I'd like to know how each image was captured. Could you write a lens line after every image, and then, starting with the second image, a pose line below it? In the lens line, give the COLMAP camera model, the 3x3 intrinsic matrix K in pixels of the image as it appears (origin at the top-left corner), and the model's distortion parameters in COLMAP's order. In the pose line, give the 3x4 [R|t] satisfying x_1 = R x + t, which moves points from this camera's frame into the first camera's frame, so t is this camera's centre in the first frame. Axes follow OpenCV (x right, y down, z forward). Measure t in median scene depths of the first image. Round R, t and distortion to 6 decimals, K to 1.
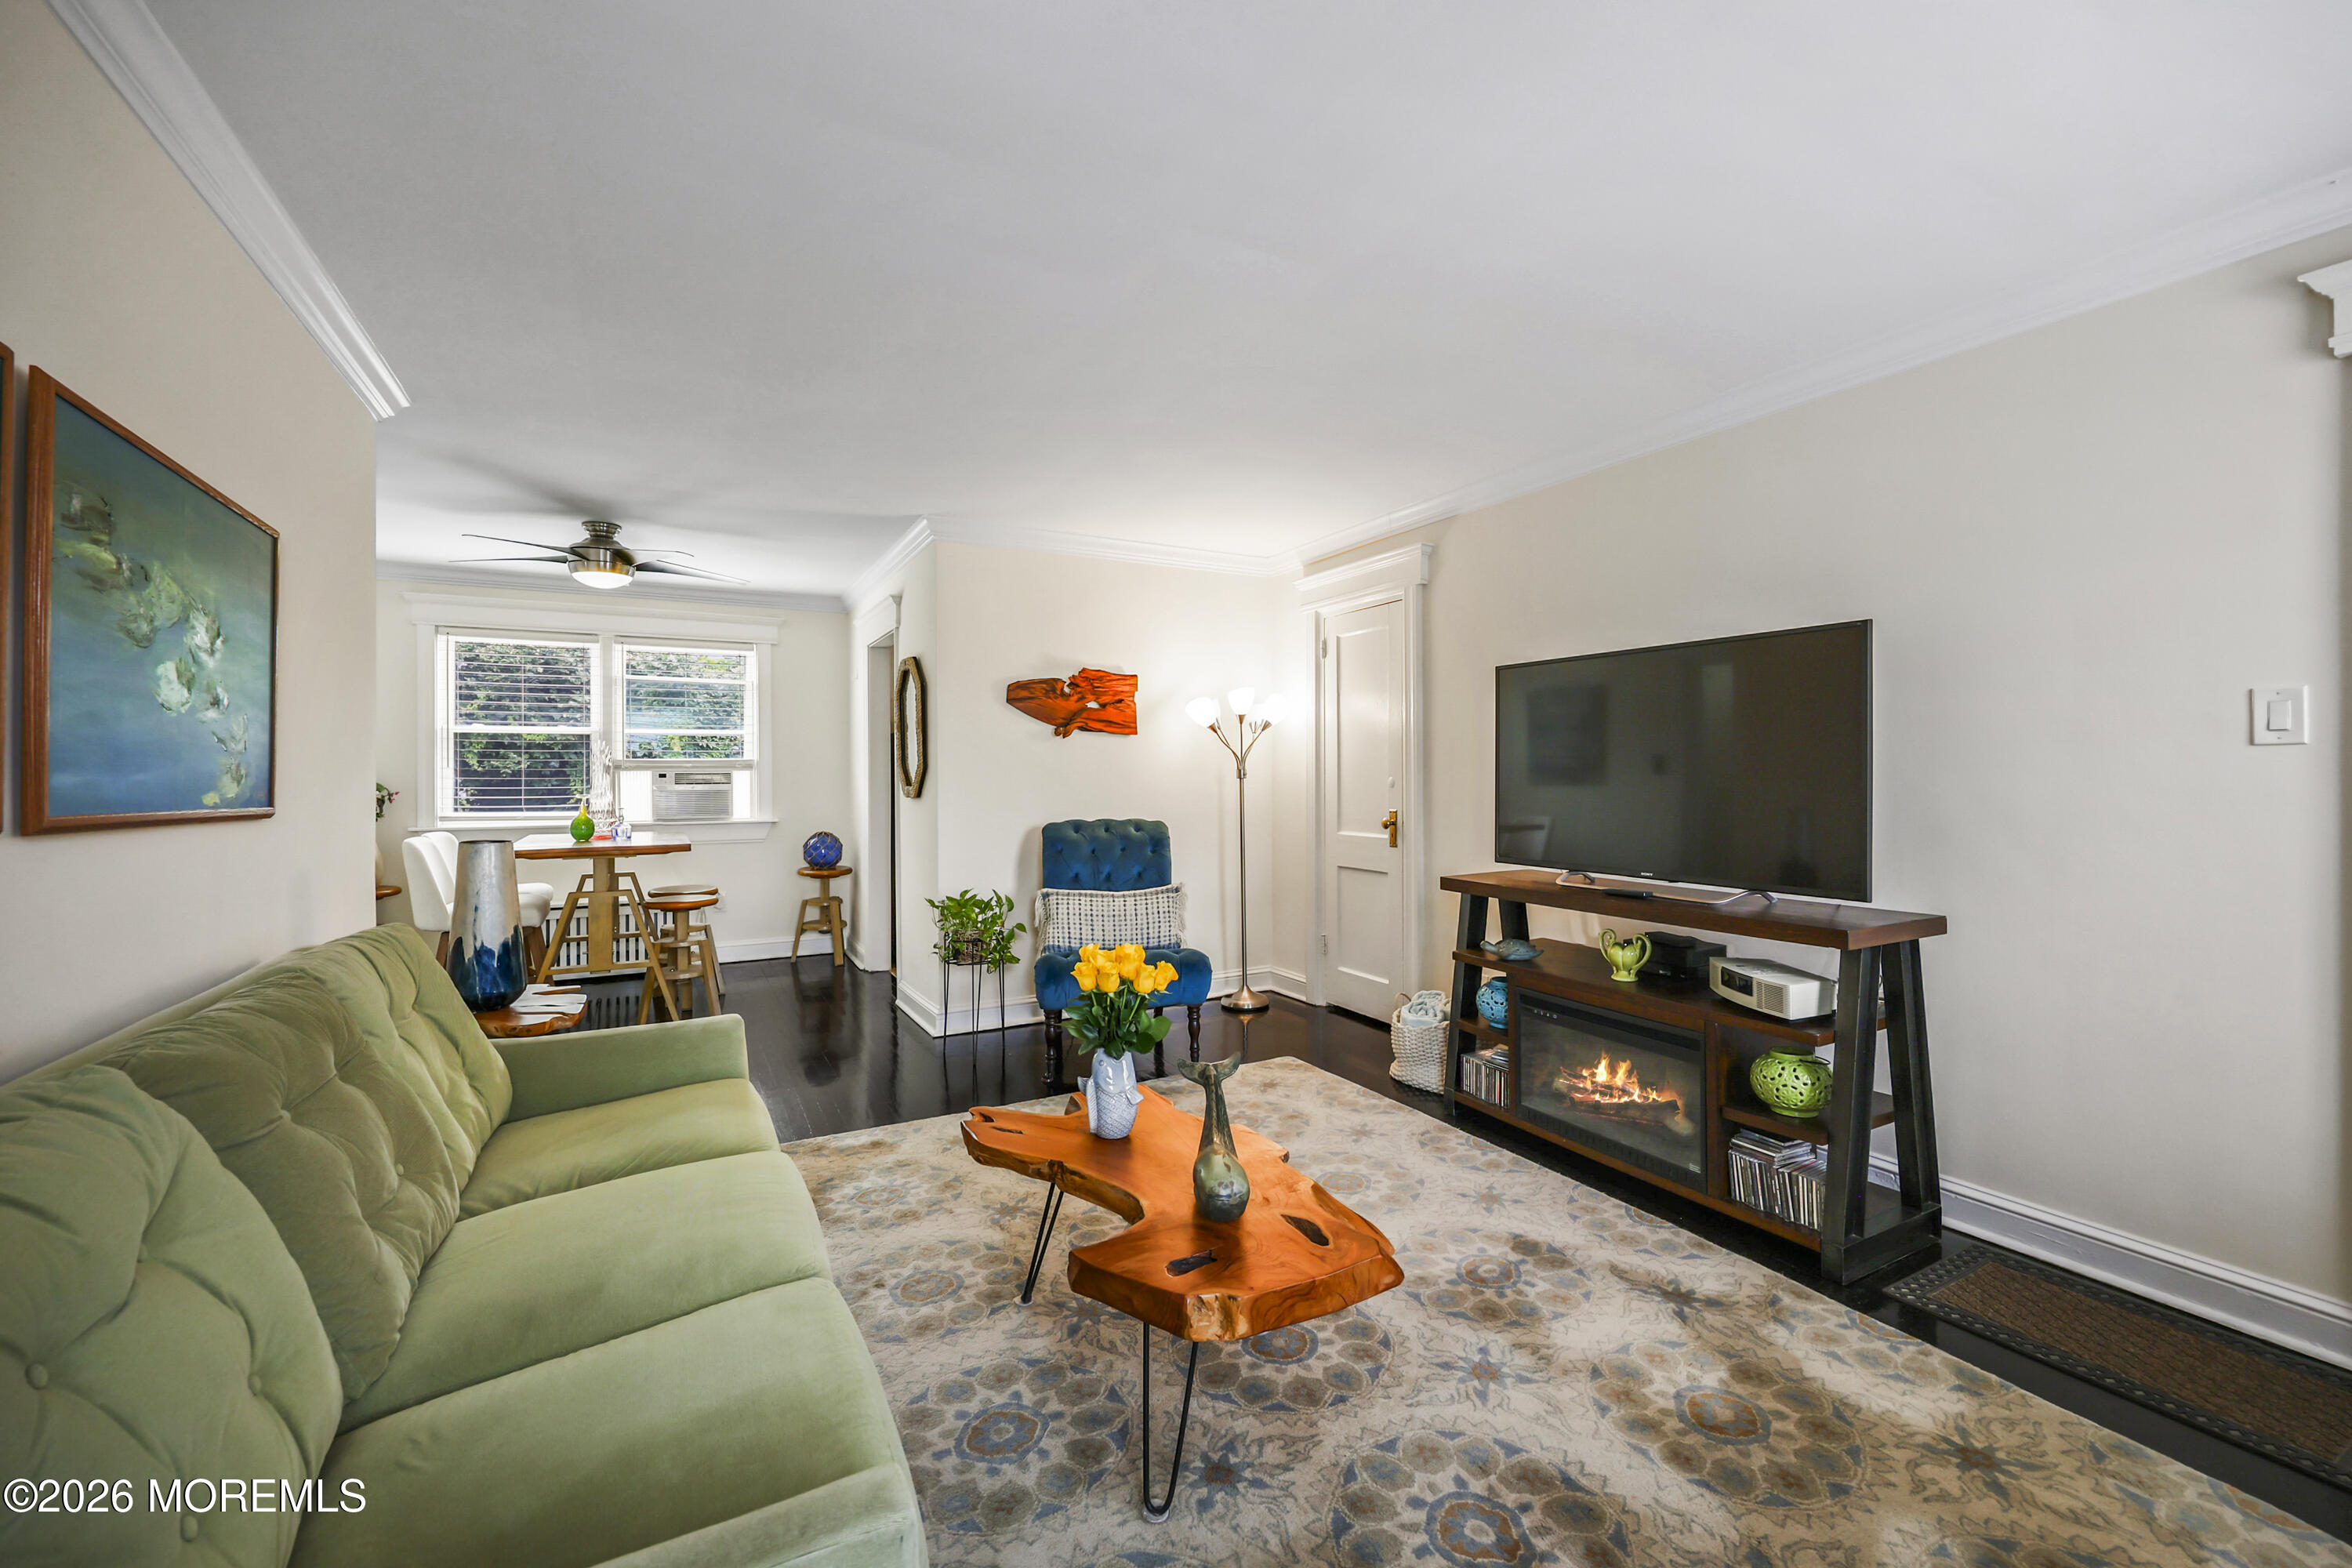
lens RADIAL K [[959.6, 0, 1180.9], [0, 959.6, 781.1], [0, 0, 1]] dist [0.001590, 0.000143]
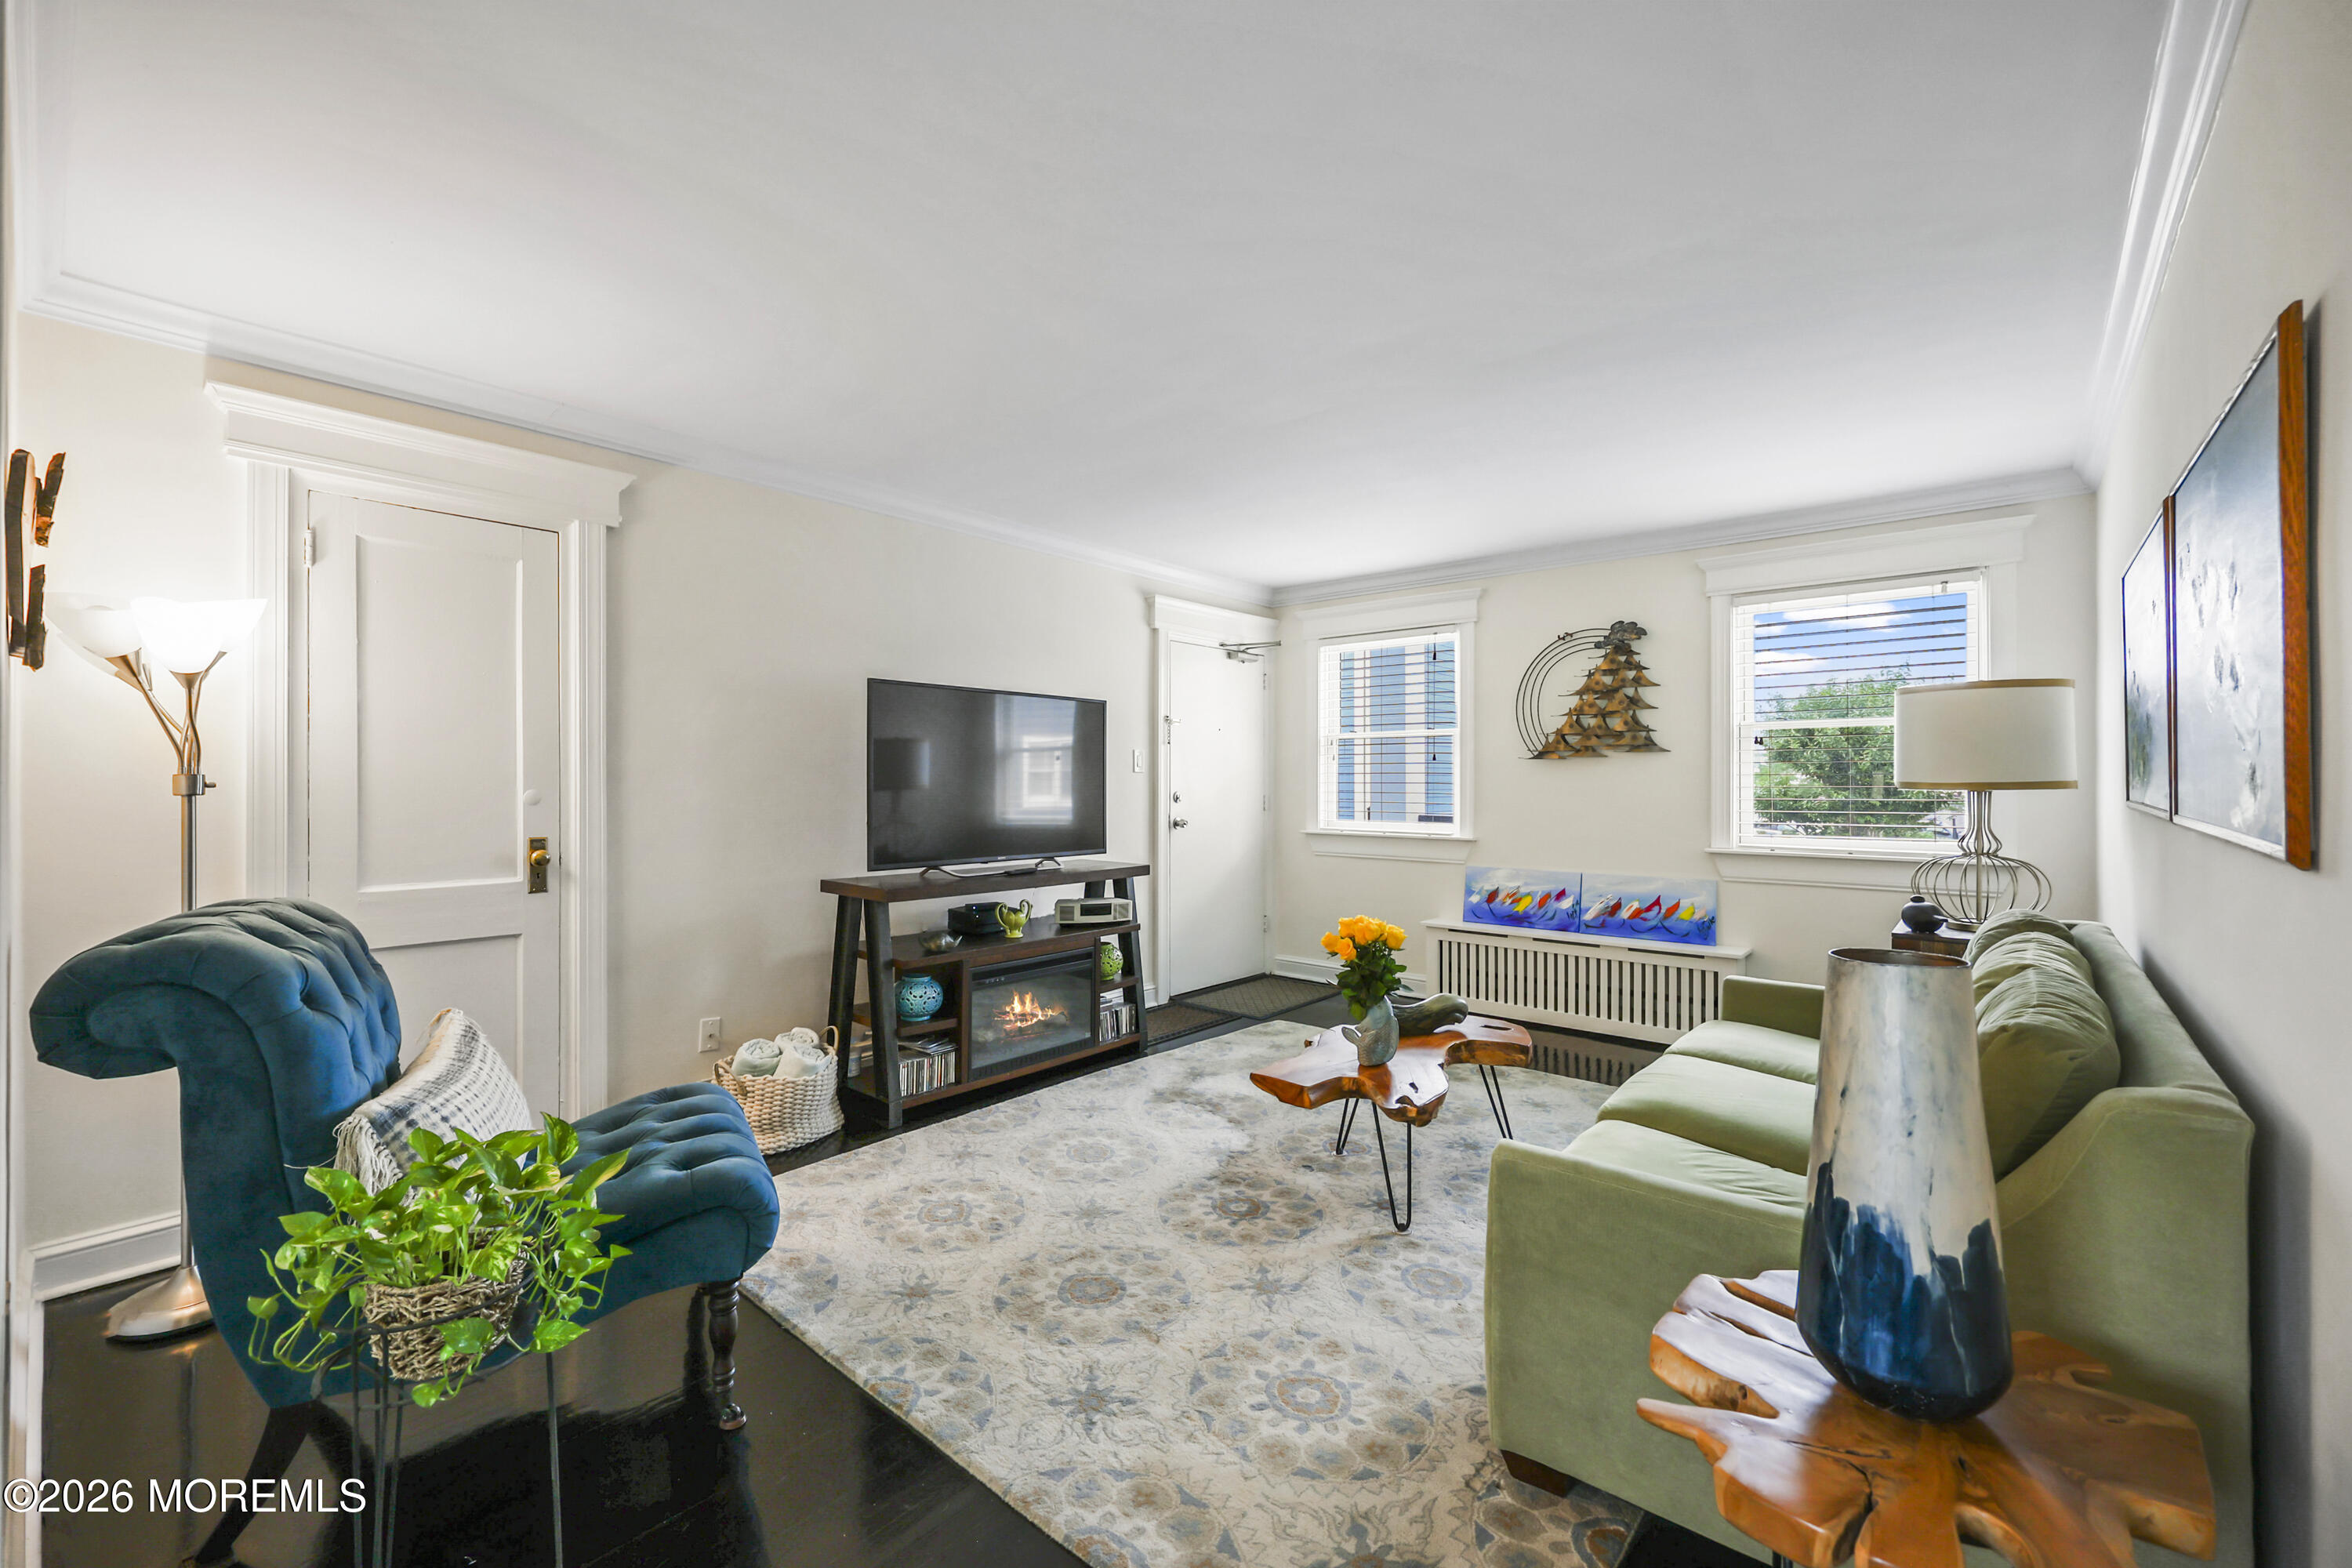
lens RADIAL K [[971.1, 0, 1180.7], [0, 971.1, 780.1], [0, 0, 1]] dist [0.002608, 0.000135]
pose [[-0.362302, 0.004489, 0.932050, -0.579086], [0.007525, 0.999970, -0.001892, -0.005749], [-0.932030, 0.006328, -0.362325, 0.826335]]
